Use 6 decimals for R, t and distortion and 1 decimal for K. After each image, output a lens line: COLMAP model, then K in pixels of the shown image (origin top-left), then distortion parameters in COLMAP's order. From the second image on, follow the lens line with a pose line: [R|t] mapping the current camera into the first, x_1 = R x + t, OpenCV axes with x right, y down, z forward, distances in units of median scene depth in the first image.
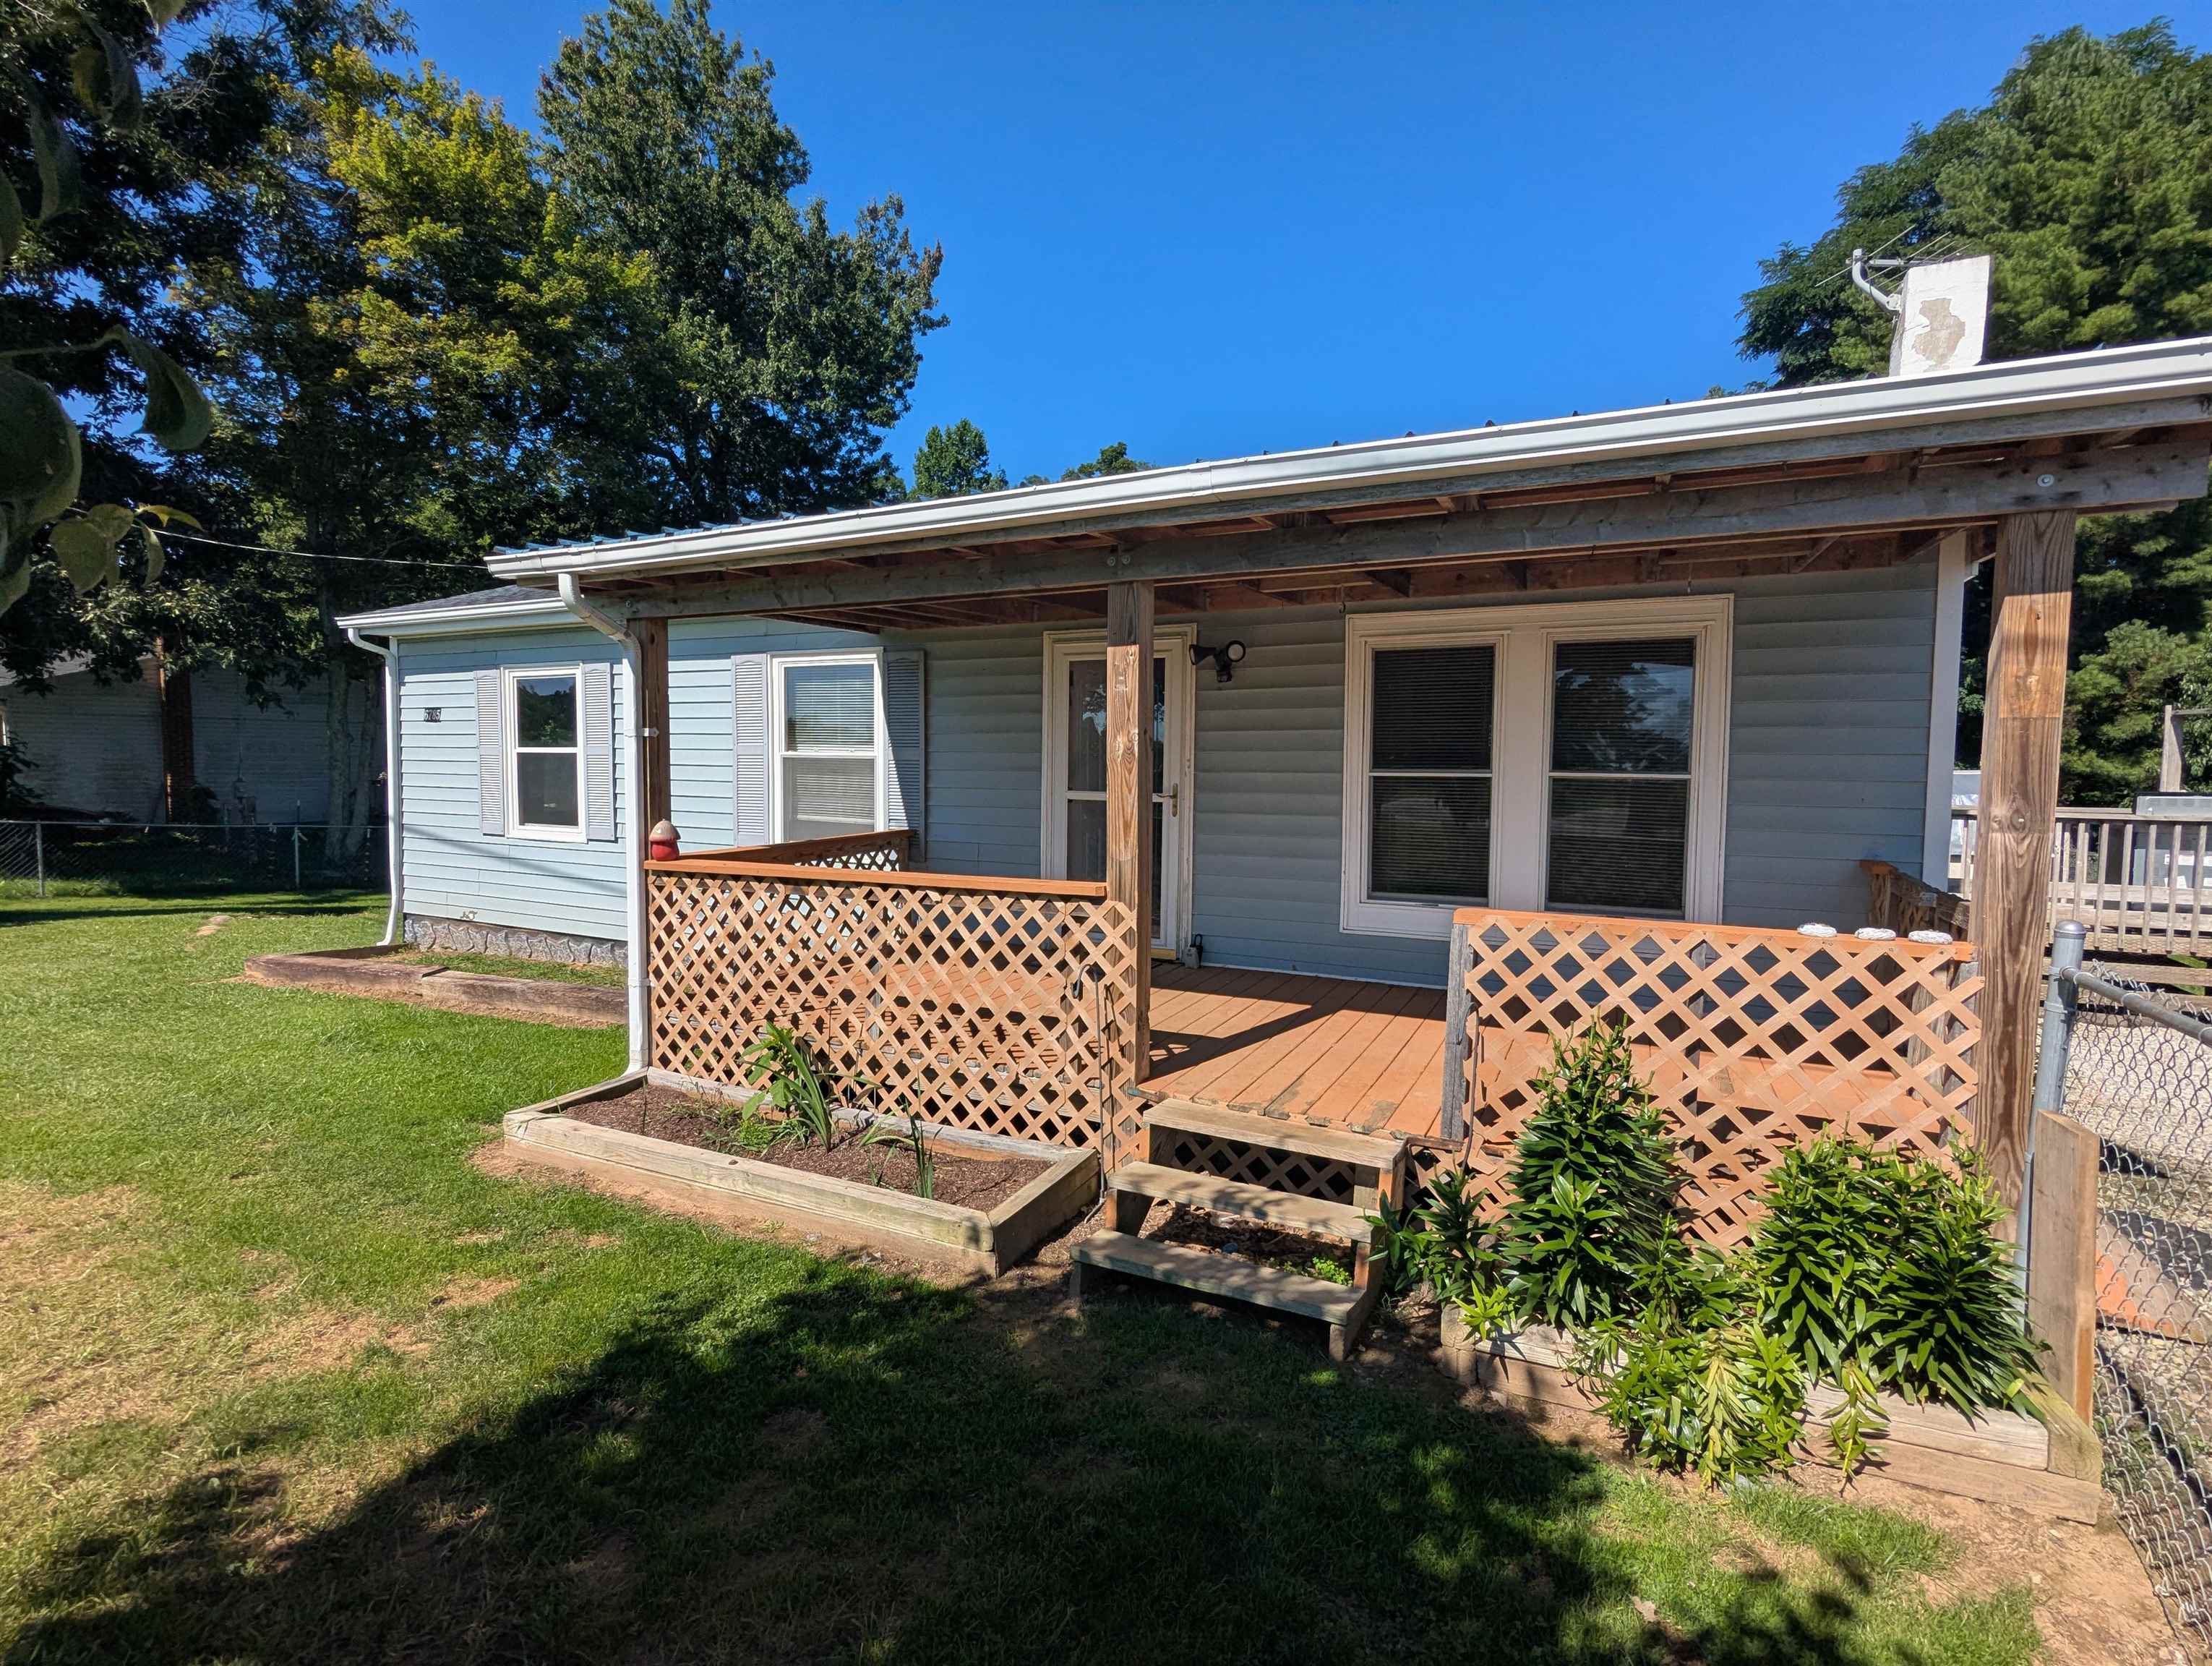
lens RADIAL K [[1045.7, 0, 1097.3], [0, 1045.7, 831.7], [0, 0, 1]] dist [0.002447, 0.000208]
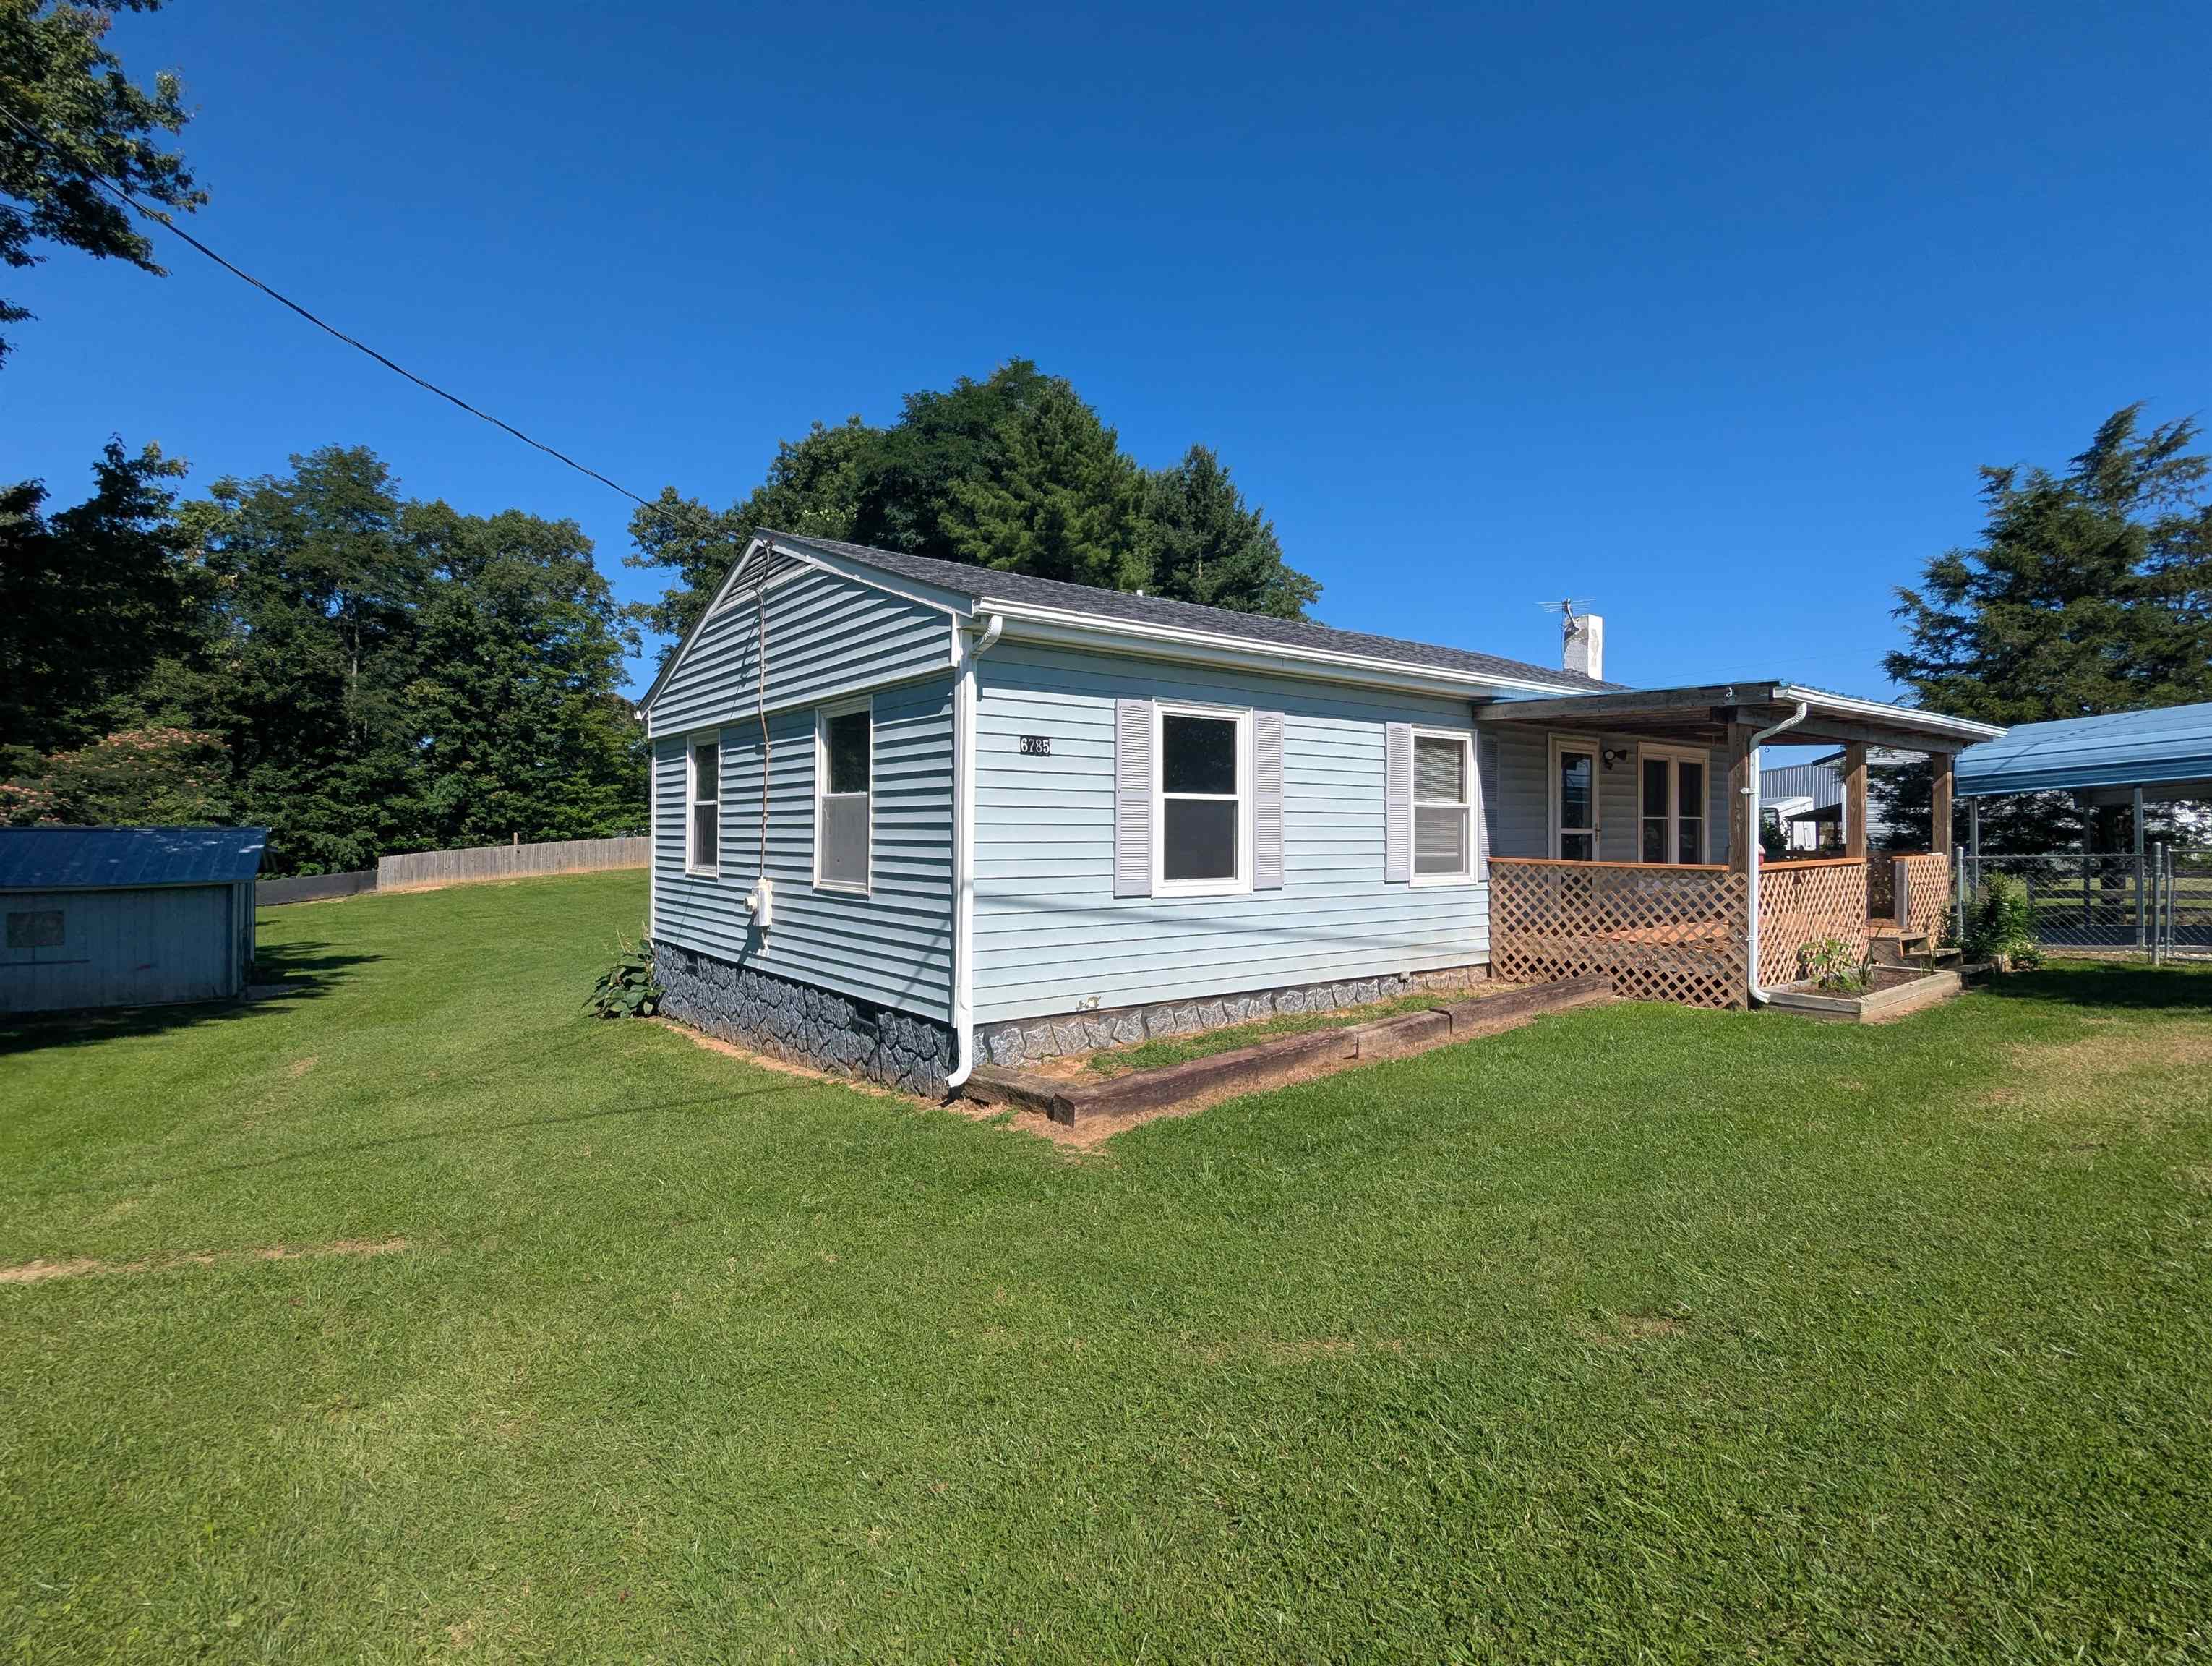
lens RADIAL K [[1071.8, 0, 1095.5], [0, 1071.8, 830.8], [0, 0, 1]] dist [0.003859, 0.000957]
pose [[0.436934, -0.008779, 0.899451, -1.416242], [0.061798, 0.997883, -0.020280, -0.034893], [-0.897368, 0.064445, 0.436552, 0.683860]]
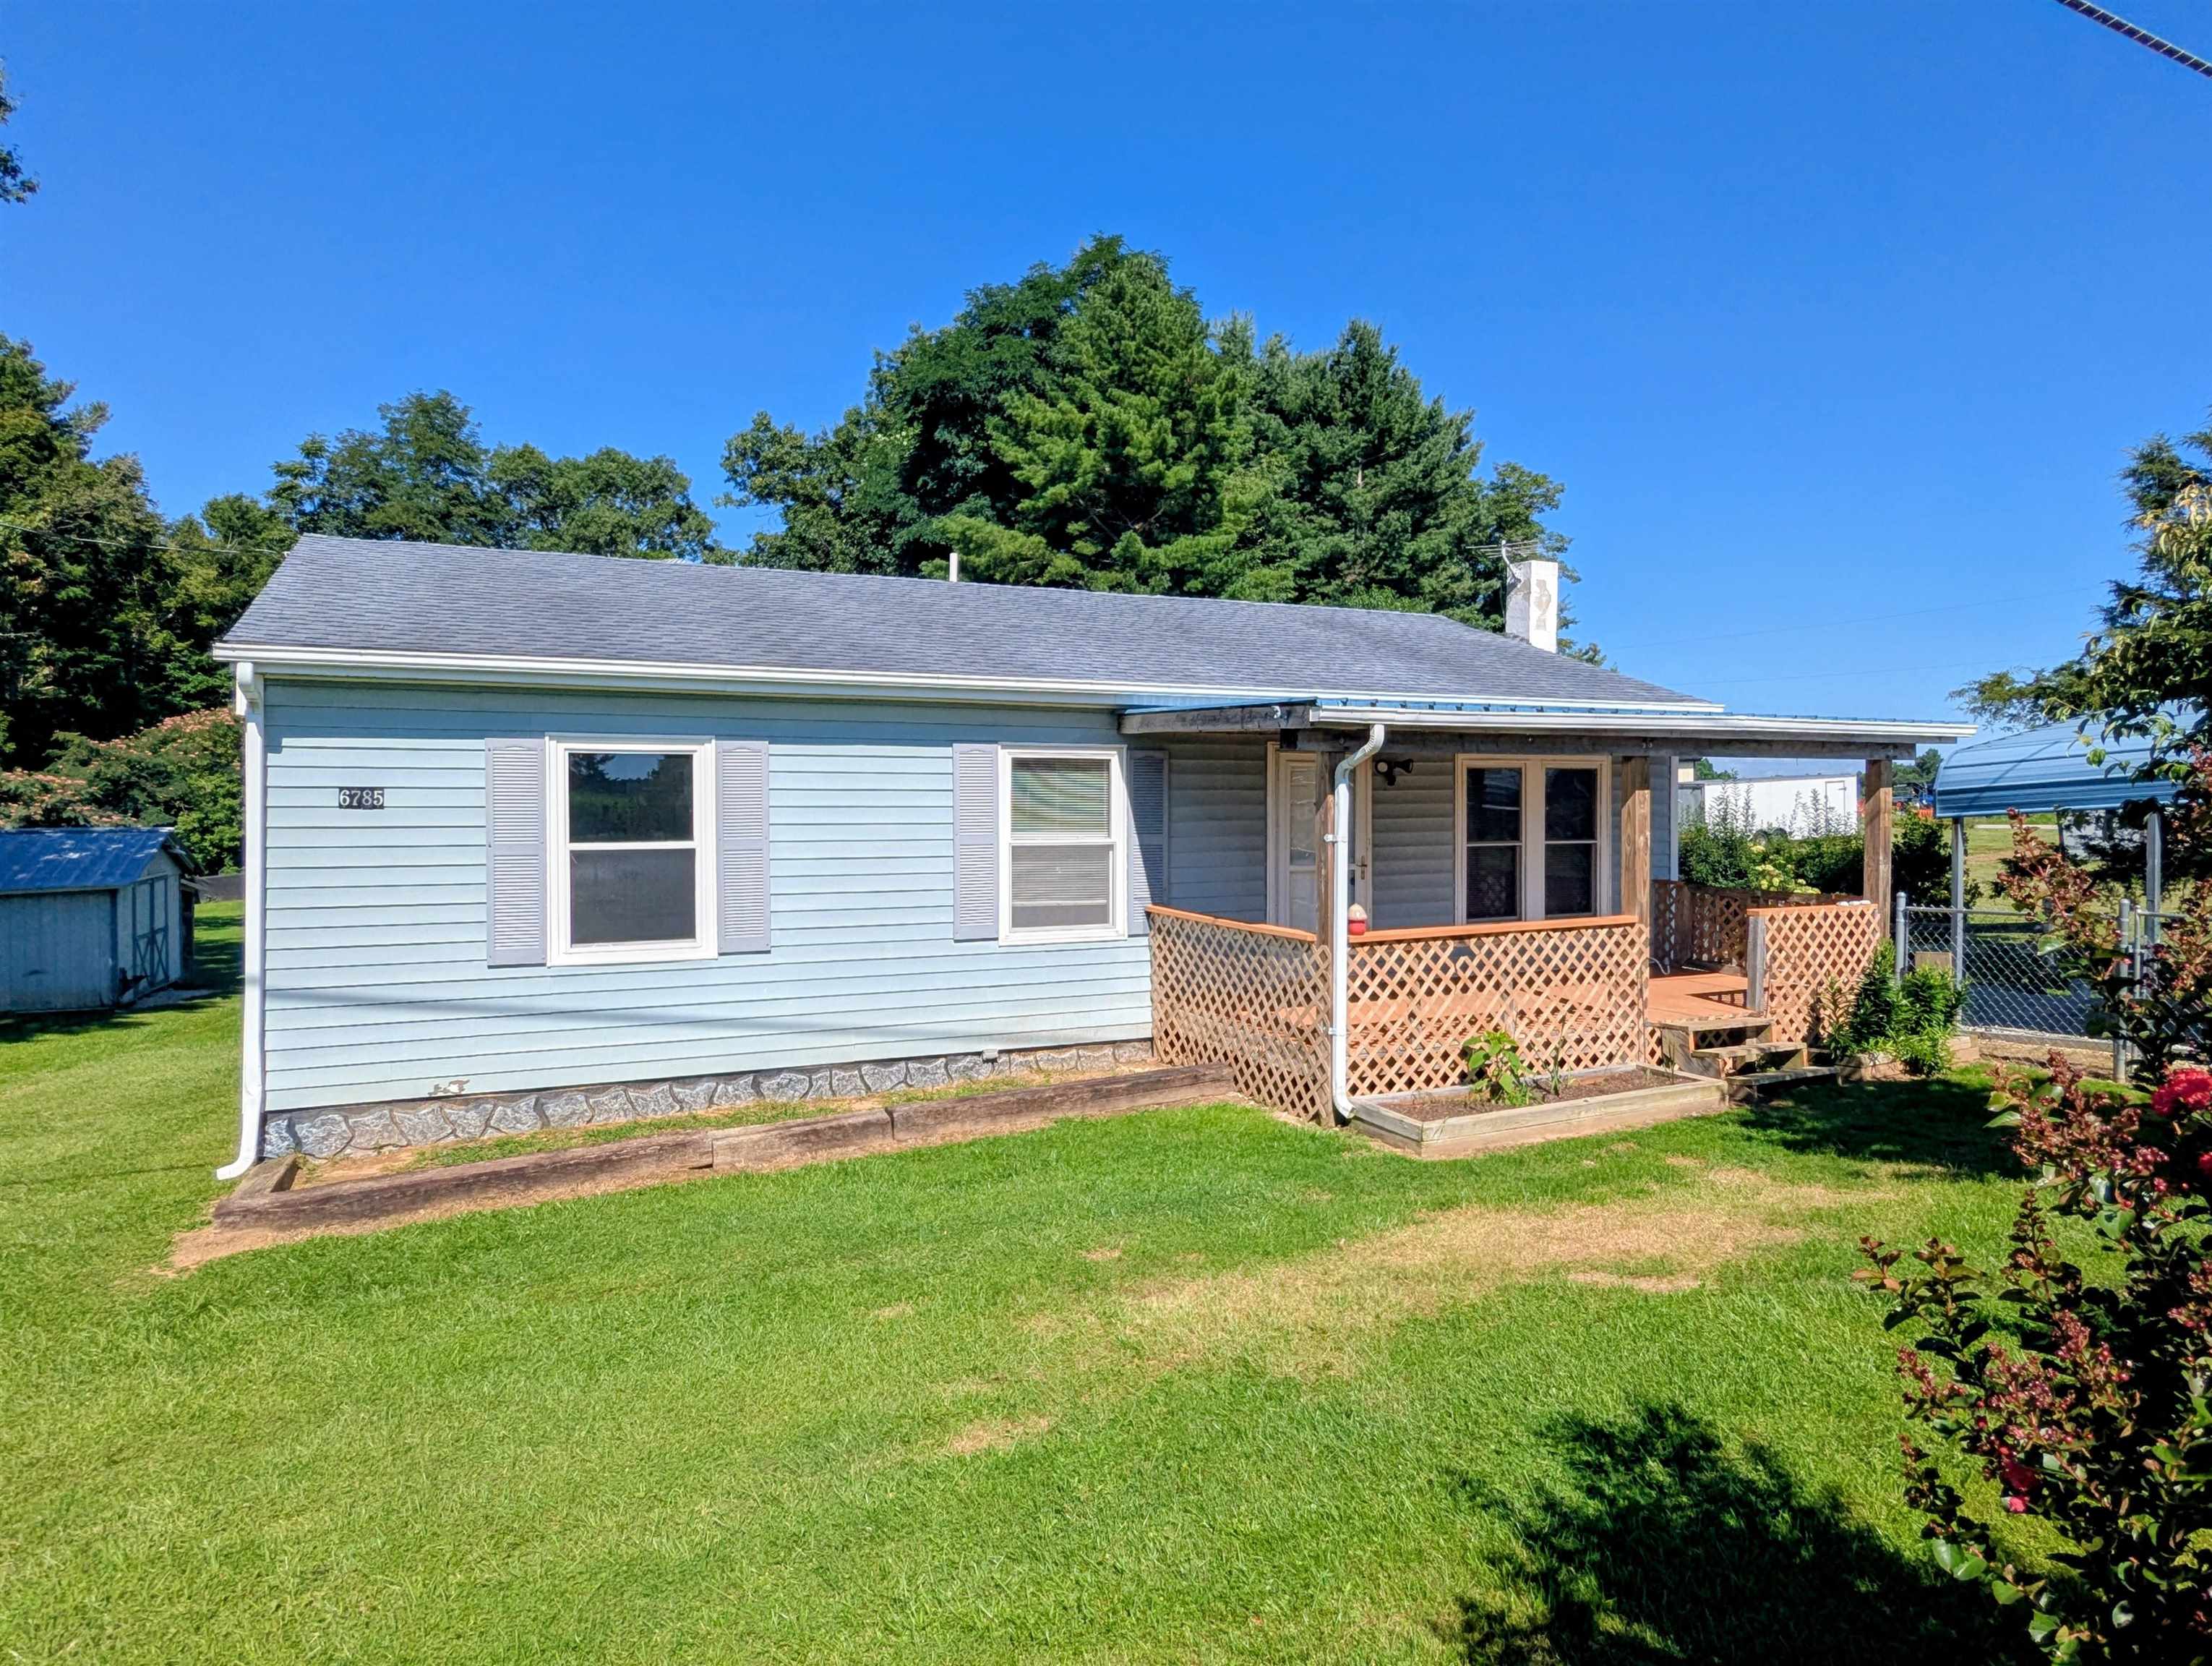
lens RADIAL K [[1318.5, 0, 1094.5], [0, 1318.5, 824.3], [0, 0, 1]] dist [0.006623, -0.001363]
pose [[0.620391, -0.027012, 0.783827, -1.089037], [0.057627, 0.998275, -0.011209, -0.063487], [-0.782173, 0.052124, 0.620877, 0.126598]]
